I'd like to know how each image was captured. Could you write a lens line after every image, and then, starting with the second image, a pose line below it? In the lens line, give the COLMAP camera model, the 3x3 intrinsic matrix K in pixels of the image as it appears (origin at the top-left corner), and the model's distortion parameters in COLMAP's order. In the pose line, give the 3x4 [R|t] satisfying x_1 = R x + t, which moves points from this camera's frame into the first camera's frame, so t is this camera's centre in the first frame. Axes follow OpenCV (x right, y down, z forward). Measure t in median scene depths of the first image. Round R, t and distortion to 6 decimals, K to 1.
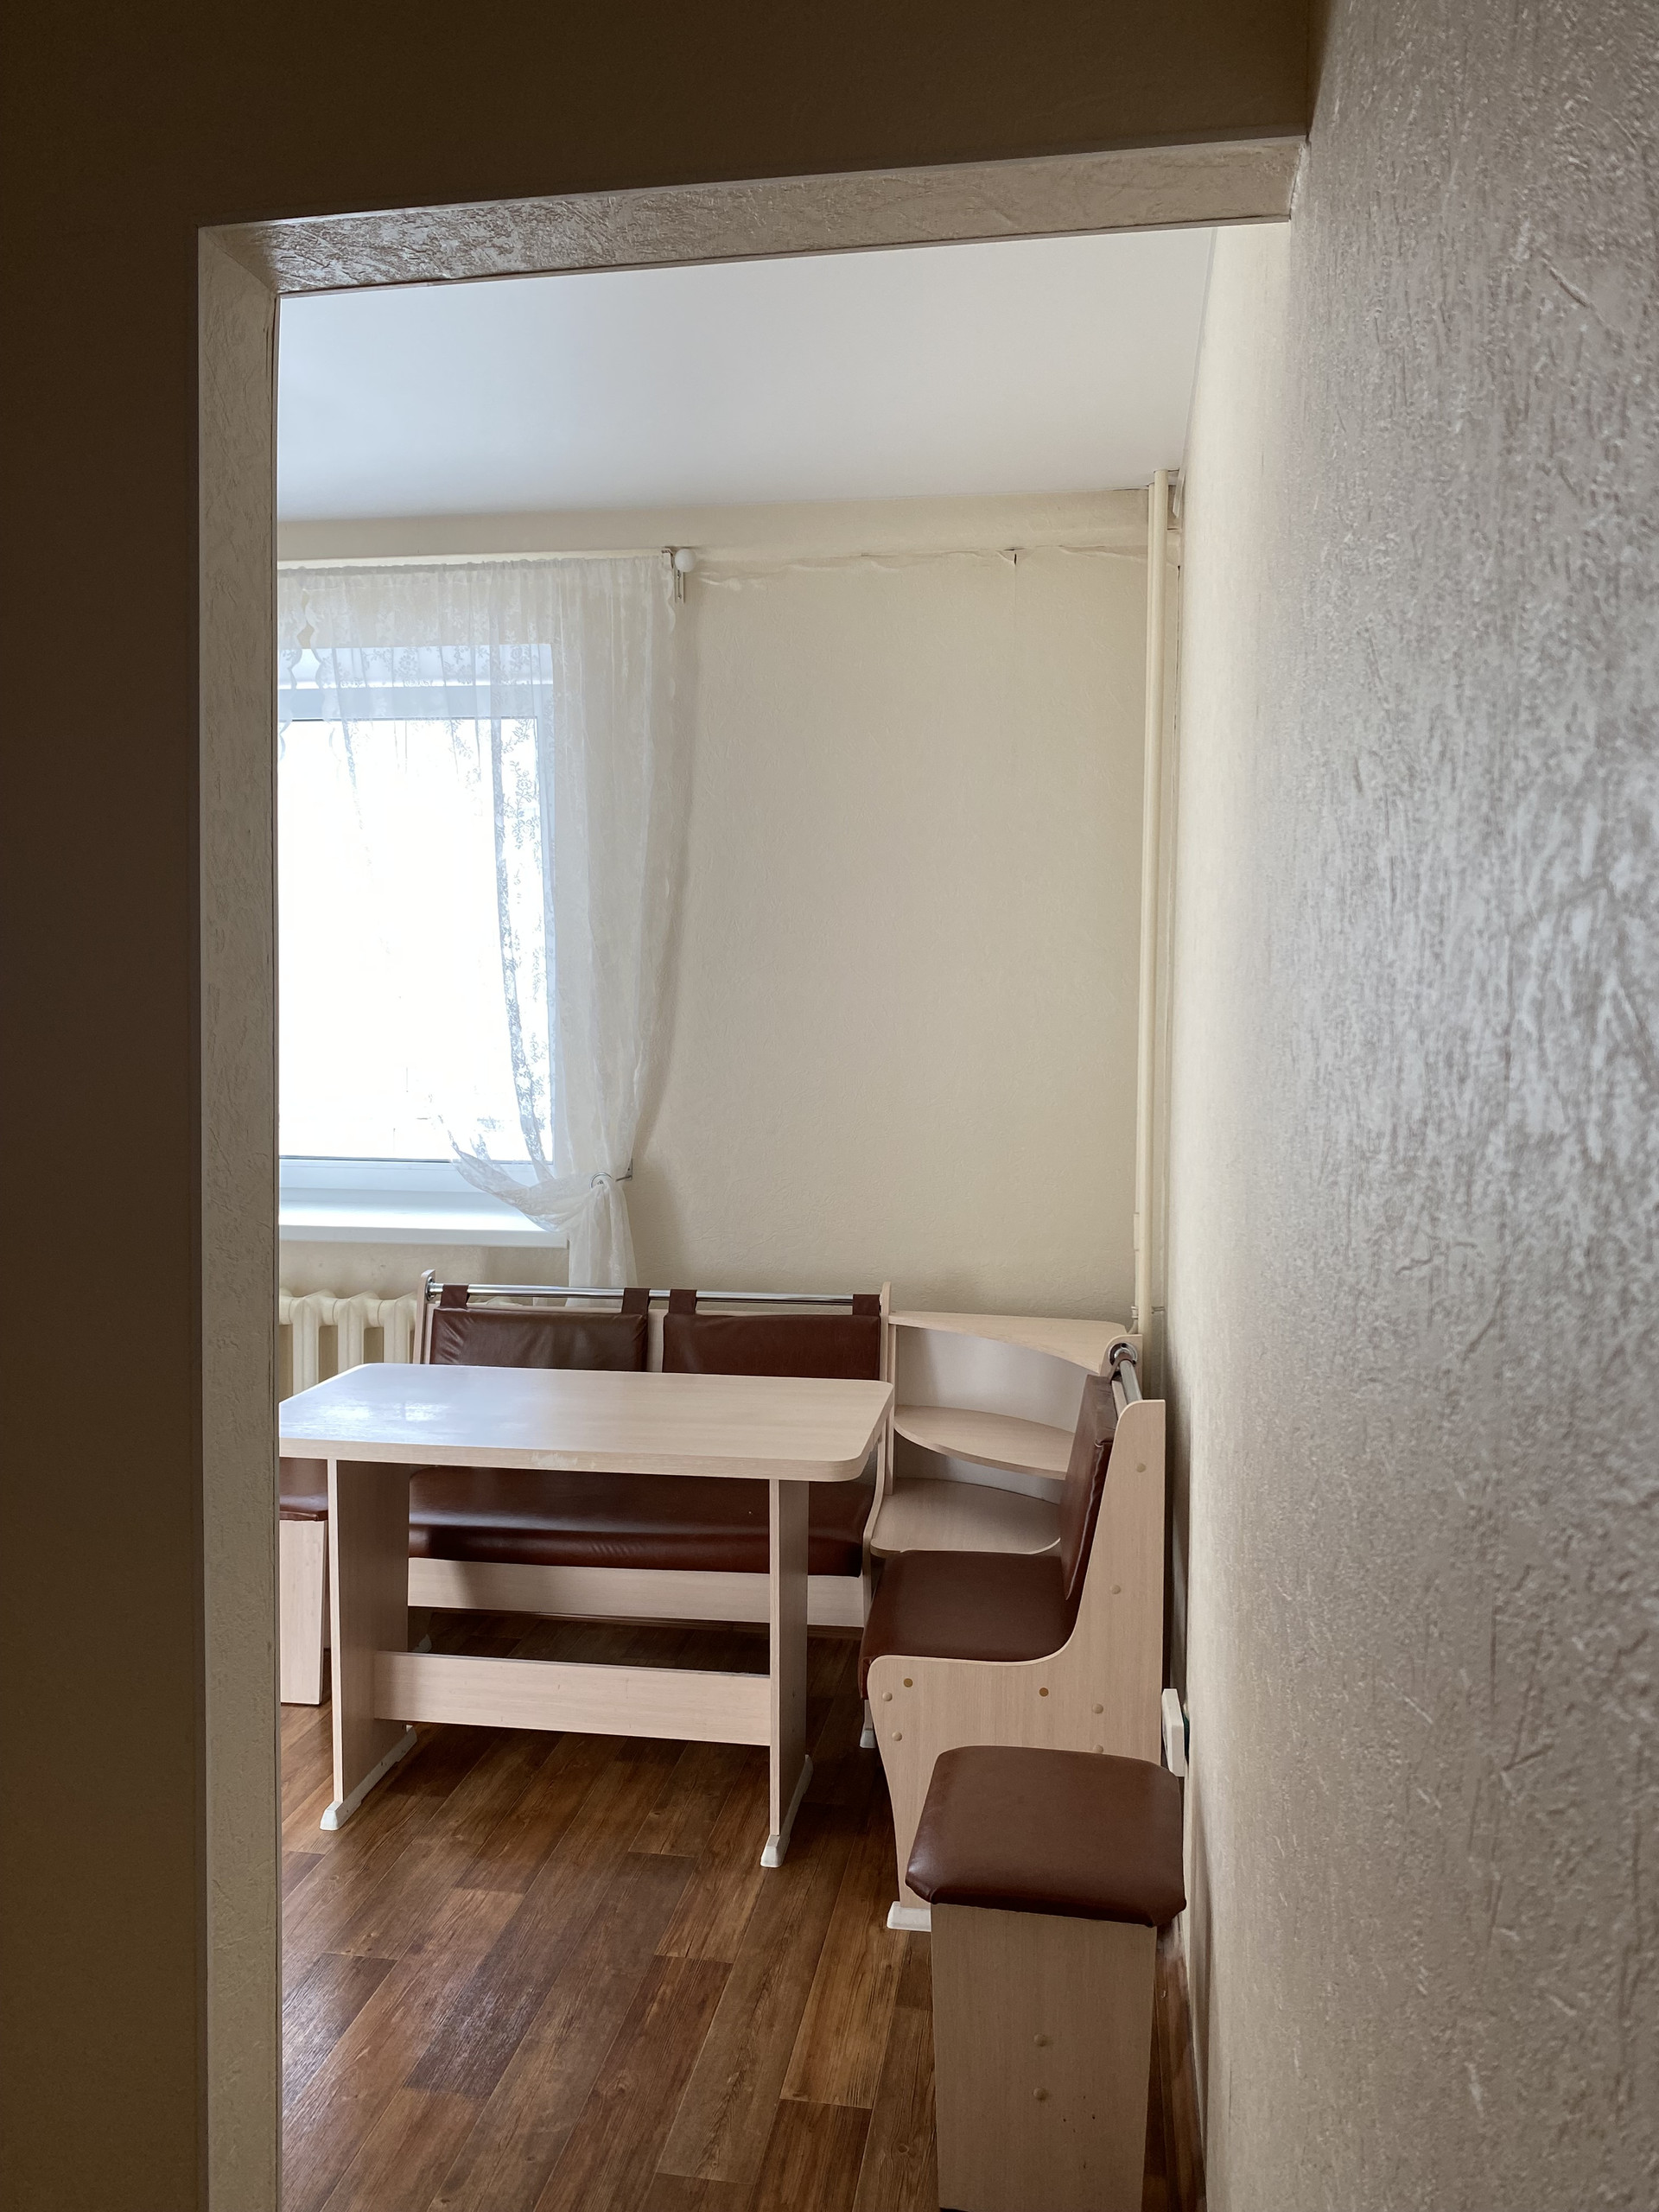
lens RADIAL K [[1689.1, 0, 829.5], [0, 1689.1, 1106.0], [0, 0, 1]] dist [0.075798, -0.095909]
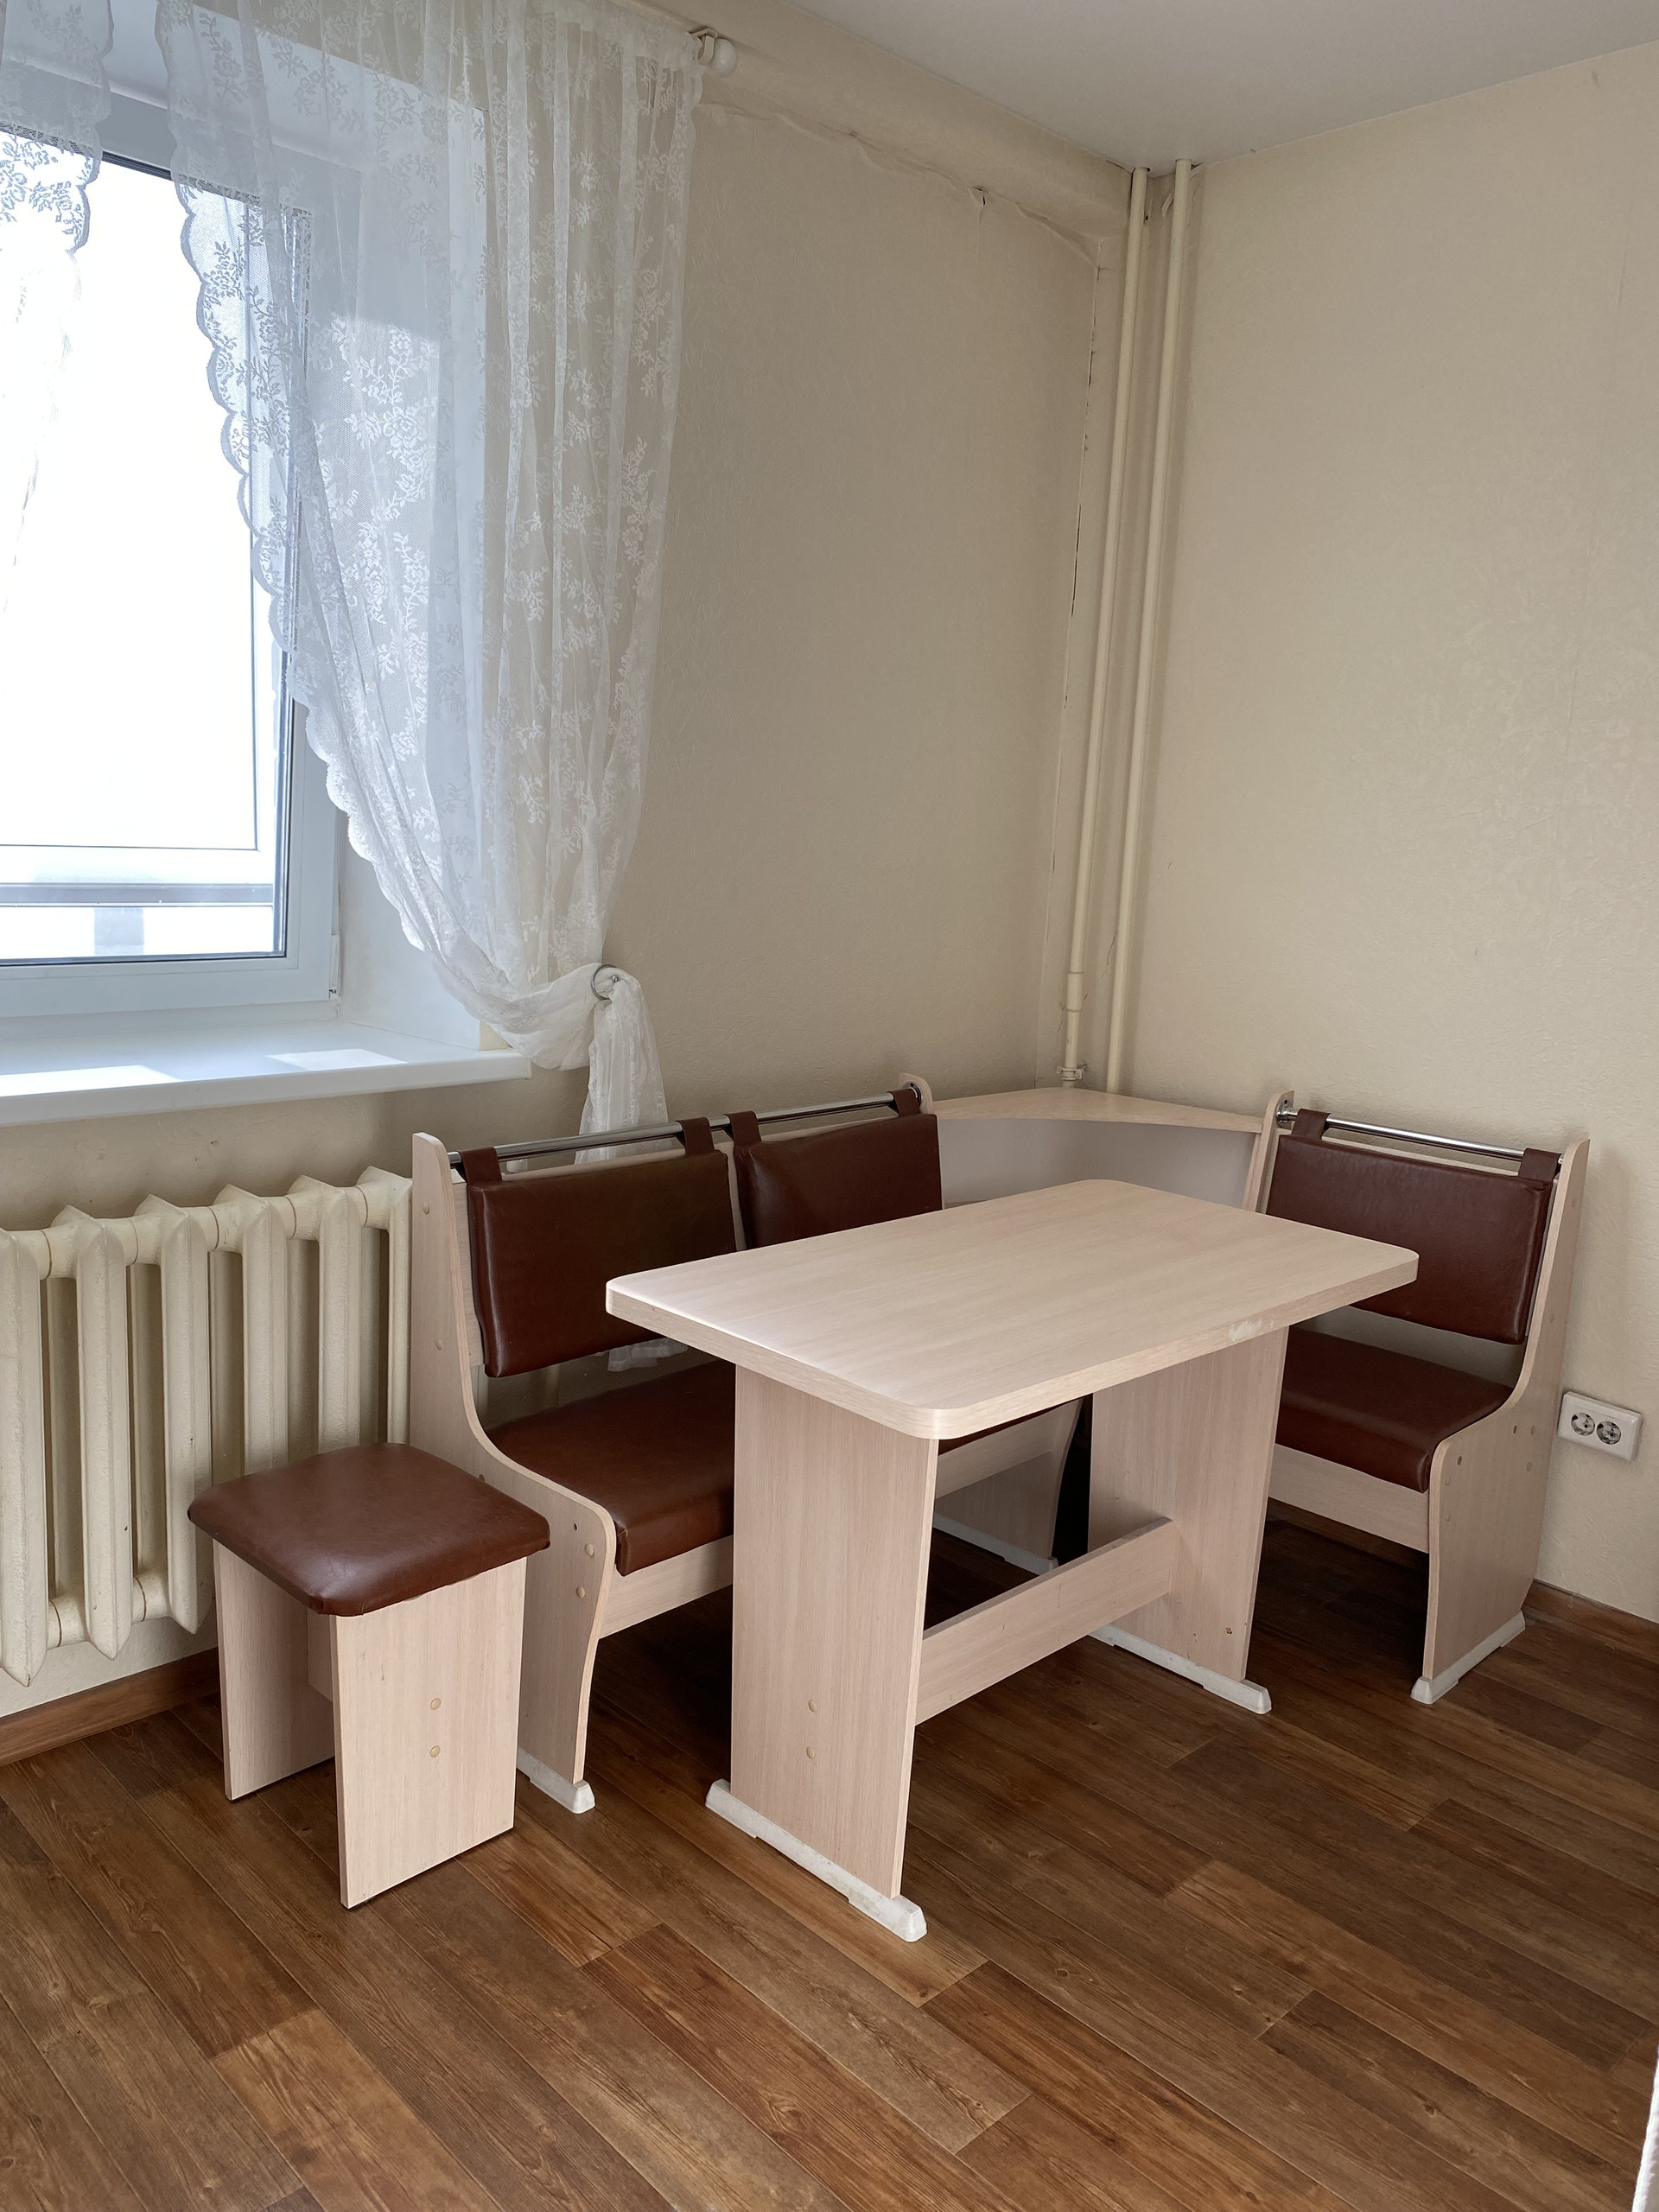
lens RADIAL K [[1689.1, 0, 829.5], [0, 1689.1, 1106.0], [0, 0, 1]] dist [0.075798, -0.095909]
pose [[0.609365, -0.122123, 0.783428, -0.663193], [0.017596, 0.989907, 0.140623, 0.000889], [-0.792694, -0.071905, 0.605364, 0.525562]]
